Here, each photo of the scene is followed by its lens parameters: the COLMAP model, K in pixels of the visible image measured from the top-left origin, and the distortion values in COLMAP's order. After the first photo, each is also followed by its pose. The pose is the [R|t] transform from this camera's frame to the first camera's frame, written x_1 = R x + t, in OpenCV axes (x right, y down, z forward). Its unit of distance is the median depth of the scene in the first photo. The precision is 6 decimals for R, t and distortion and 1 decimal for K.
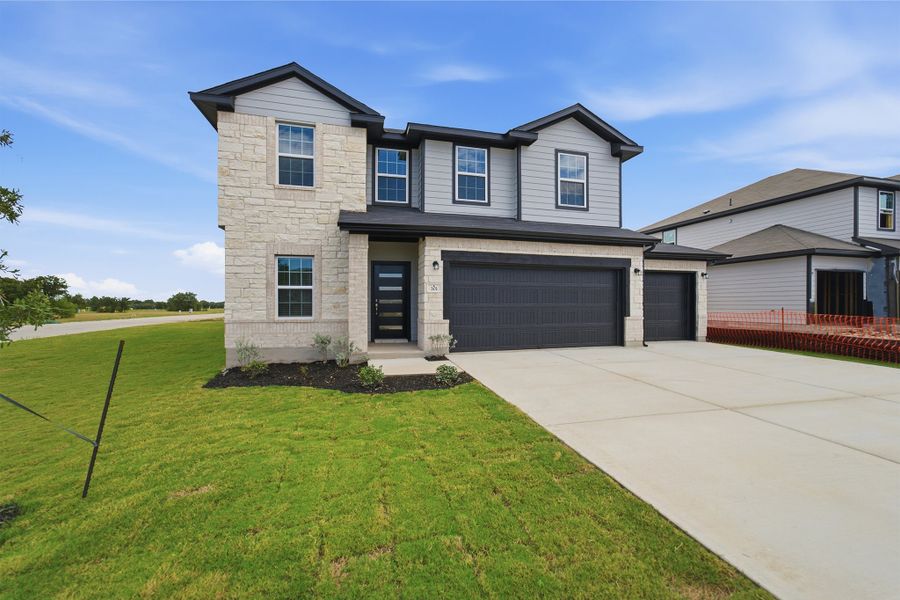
lens RADIAL K [[380.5, 0, 448.1], [0, 380.5, 298.0], [0, 0, 1]] dist [-0.003415, 0.000279]
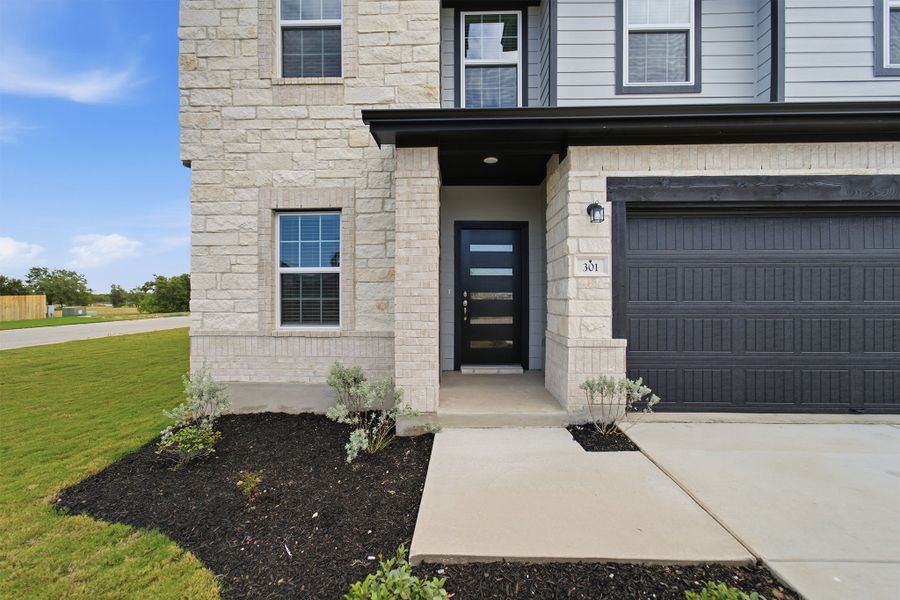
lens RADIAL K [[367.9, 0, 448.0], [0, 367.9, 296.8], [0, 0, 1]] dist [-0.010734, 0.000261]
pose [[0.962094, -0.002266, -0.272707, -0.070765], [0.004016, 0.999975, 0.005857, 0.006338], [0.272687, -0.006730, 0.962079, 0.513930]]
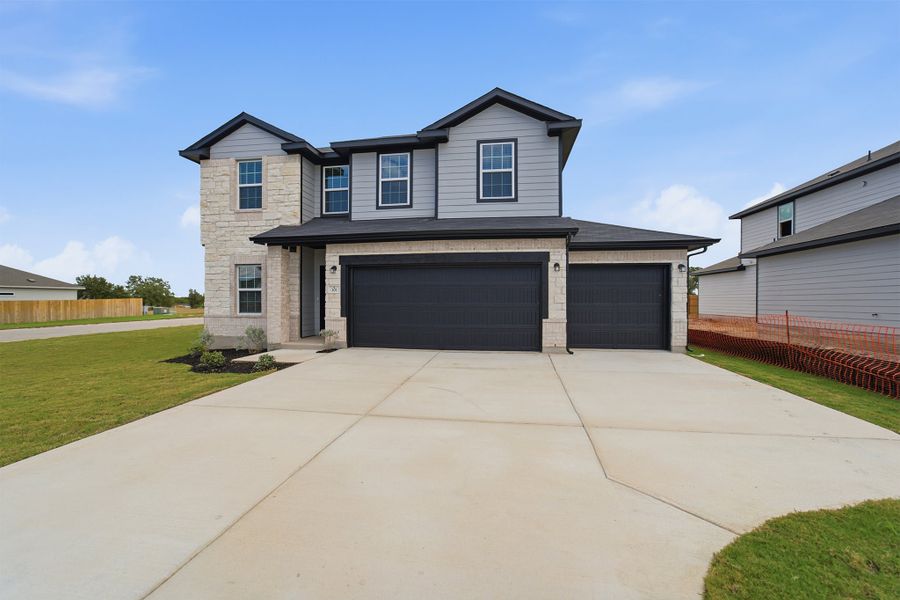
lens RADIAL K [[380.5, 0, 448.1], [0, 380.5, 298.0], [0, 0, 1]] dist [-0.003415, 0.000279]
pose [[0.909986, -0.002604, -0.414631, 0.661348], [0.002998, 0.999995, 0.000298, 0.001099], [0.414628, -0.001514, 0.909990, 0.115007]]
